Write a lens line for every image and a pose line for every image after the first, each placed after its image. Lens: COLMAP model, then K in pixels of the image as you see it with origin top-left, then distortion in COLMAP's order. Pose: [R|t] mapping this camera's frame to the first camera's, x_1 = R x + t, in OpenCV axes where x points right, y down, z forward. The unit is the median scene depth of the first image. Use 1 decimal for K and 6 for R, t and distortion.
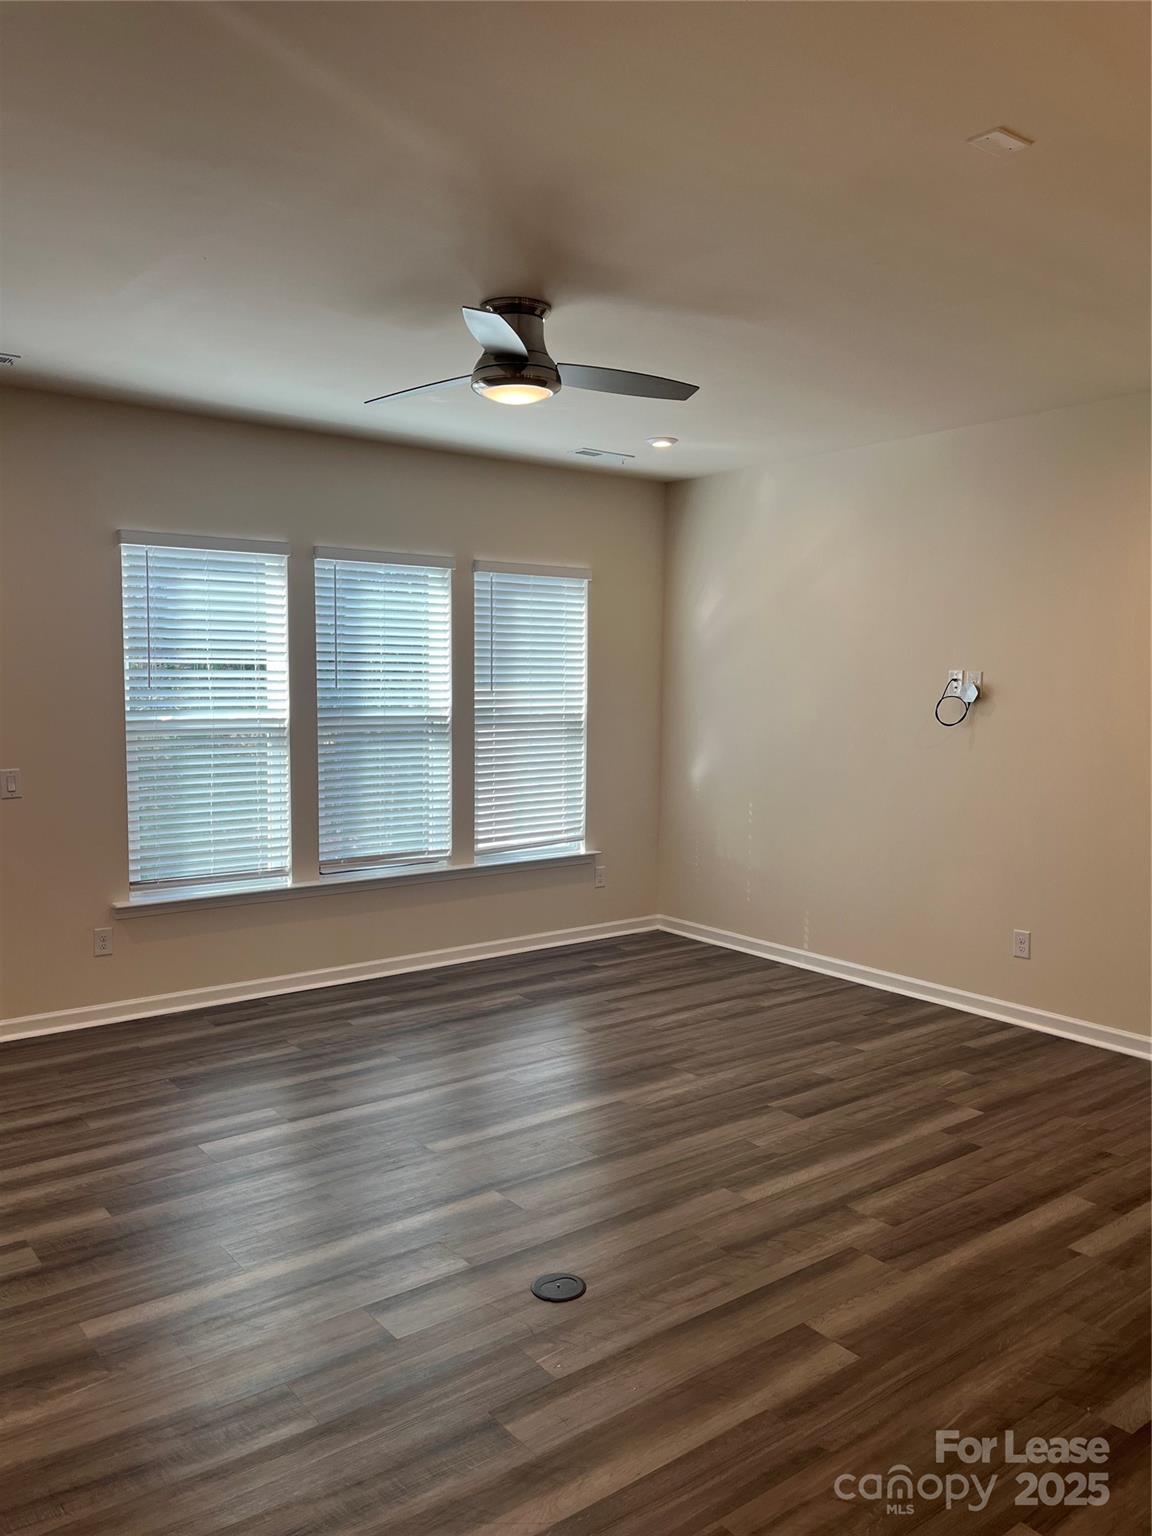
lens RADIAL K [[1166.2, 0, 577.5], [0, 1166.2, 770.0], [0, 0, 1]] dist [0.076230, -0.106987]
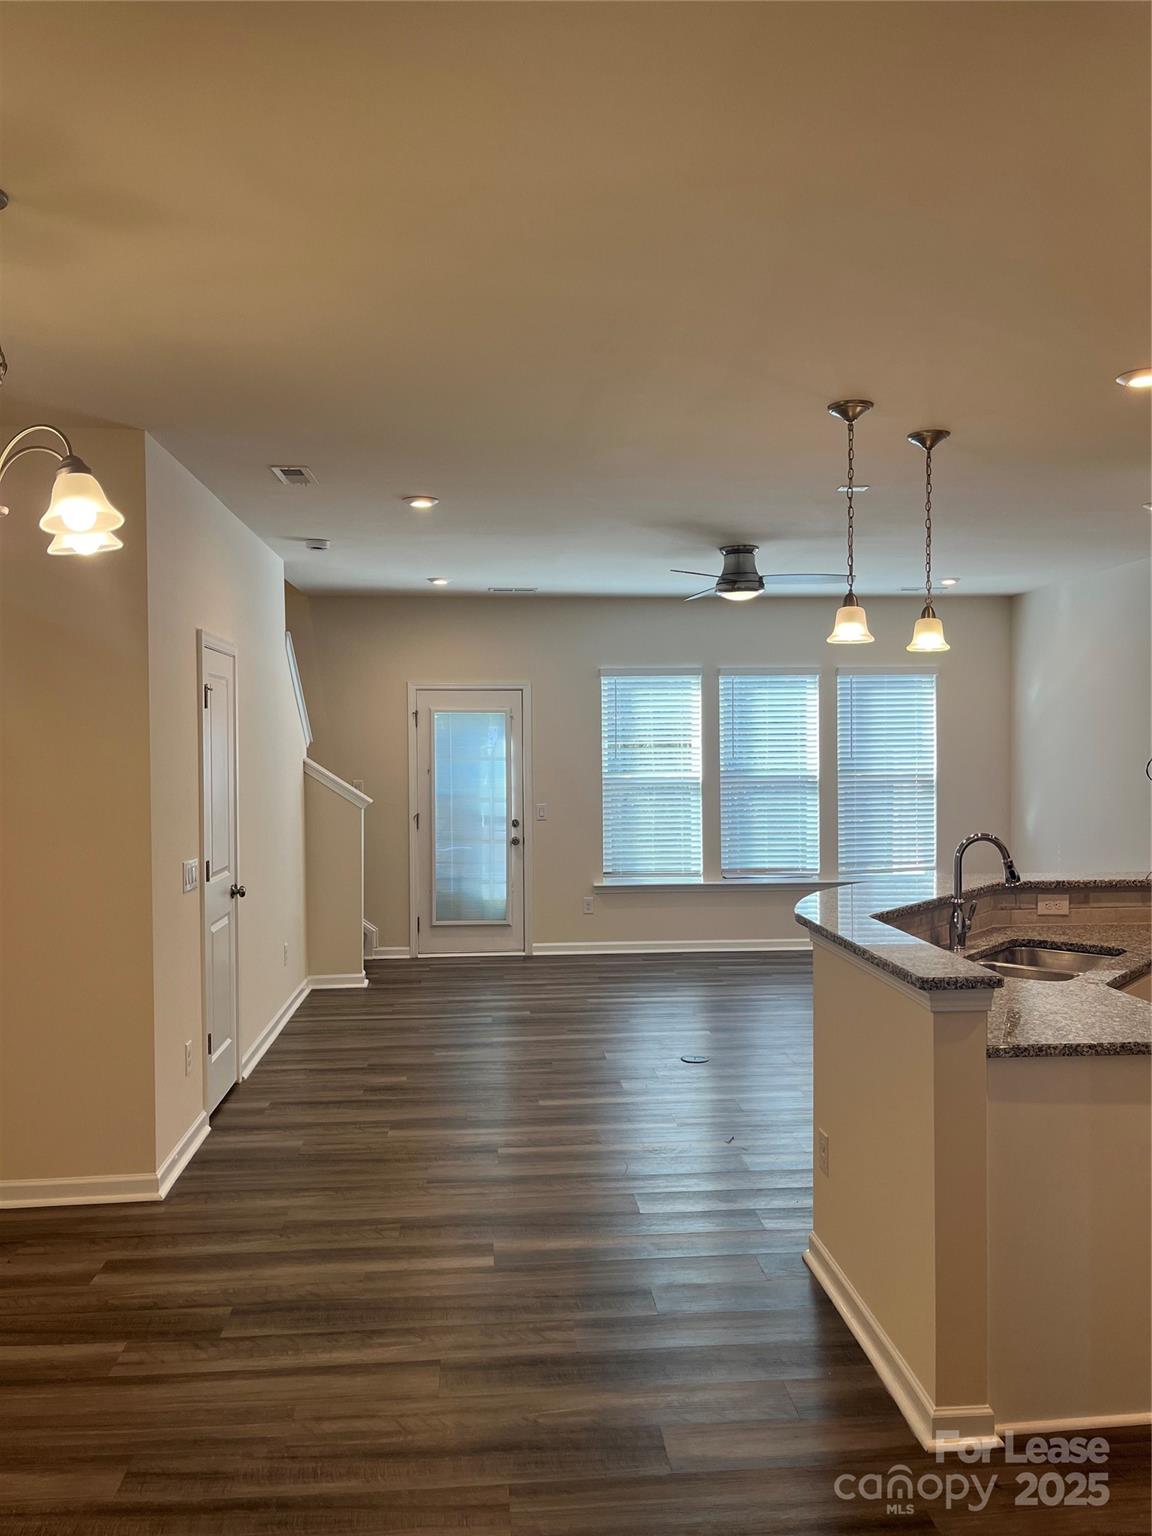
lens RADIAL K [[1166.2, 0, 577.5], [0, 1166.2, 770.0], [0, 0, 1]] dist [0.076230, -0.106987]
pose [[0.834720, -0.004658, -0.550655, 0.496410], [-0.028212, 0.998289, -0.051210, 0.033264], [0.549951, 0.058281, 0.833161, -0.422624]]
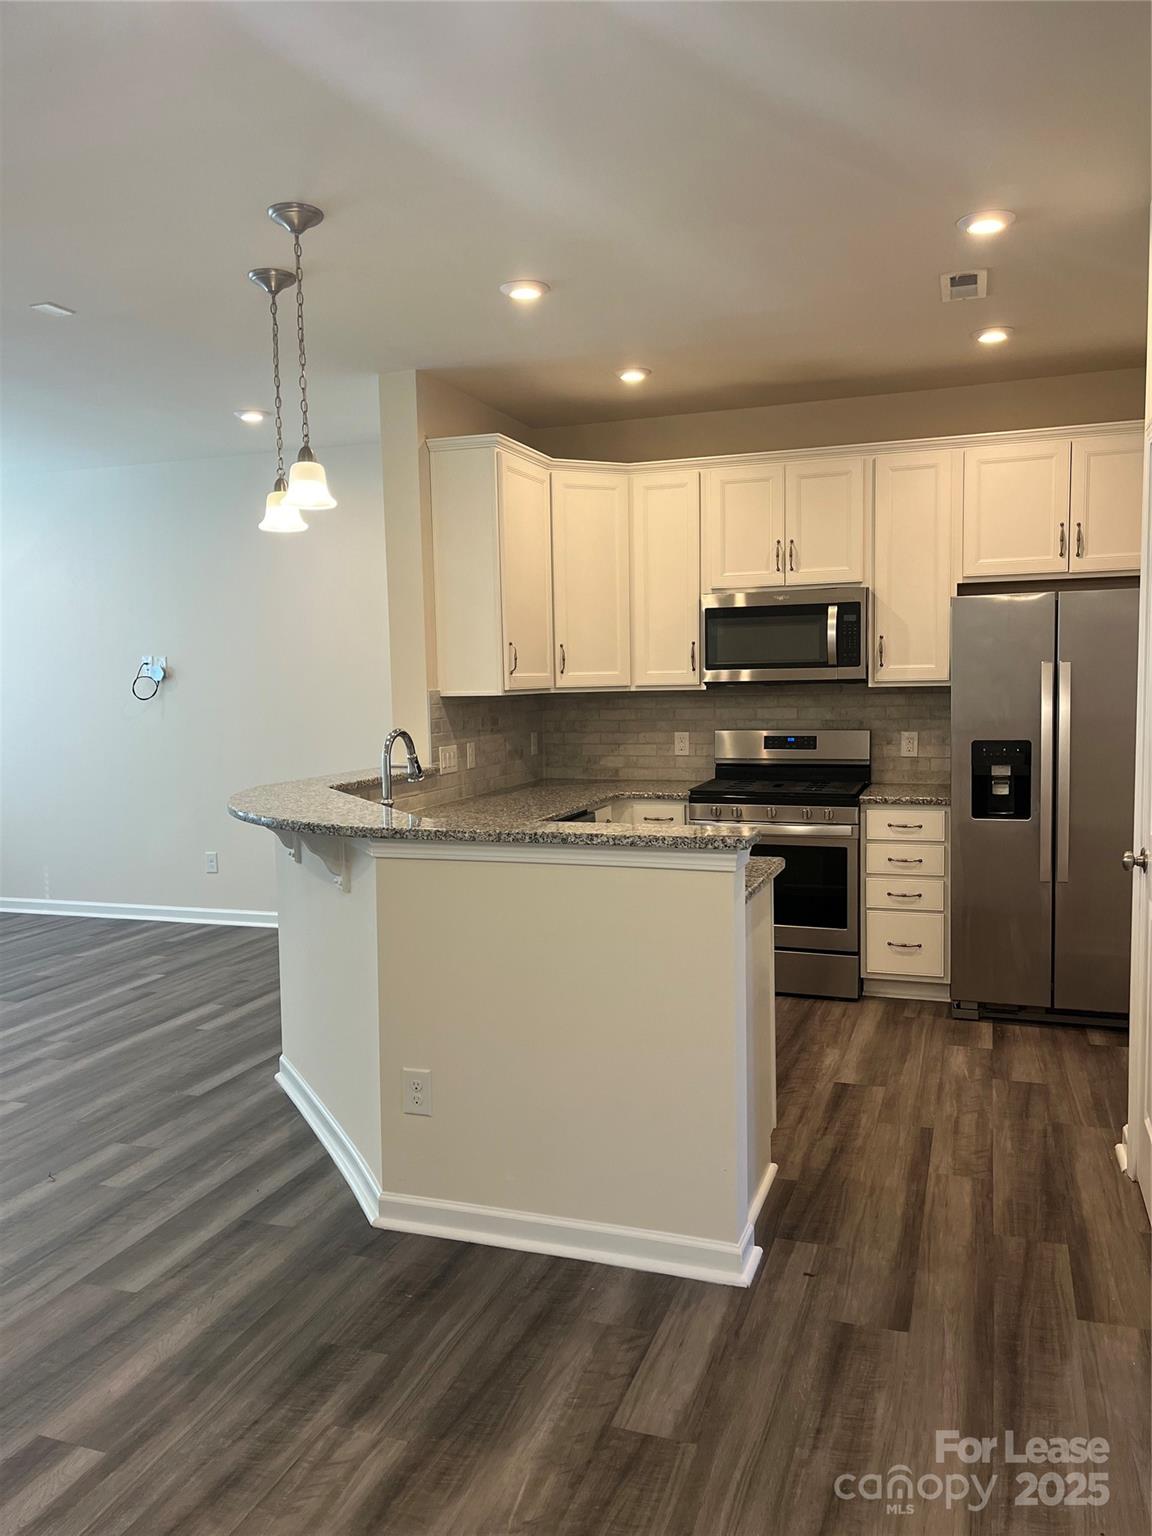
lens RADIAL K [[1166.2, 0, 577.5], [0, 1166.2, 770.0], [0, 0, 1]] dist [0.076230, -0.106987]
pose [[0.845428, -0.071105, 0.529334, 0.031645], [0.073088, 0.997177, 0.017217, 0.048673], [-0.529064, 0.024132, 0.848239, -0.317206]]
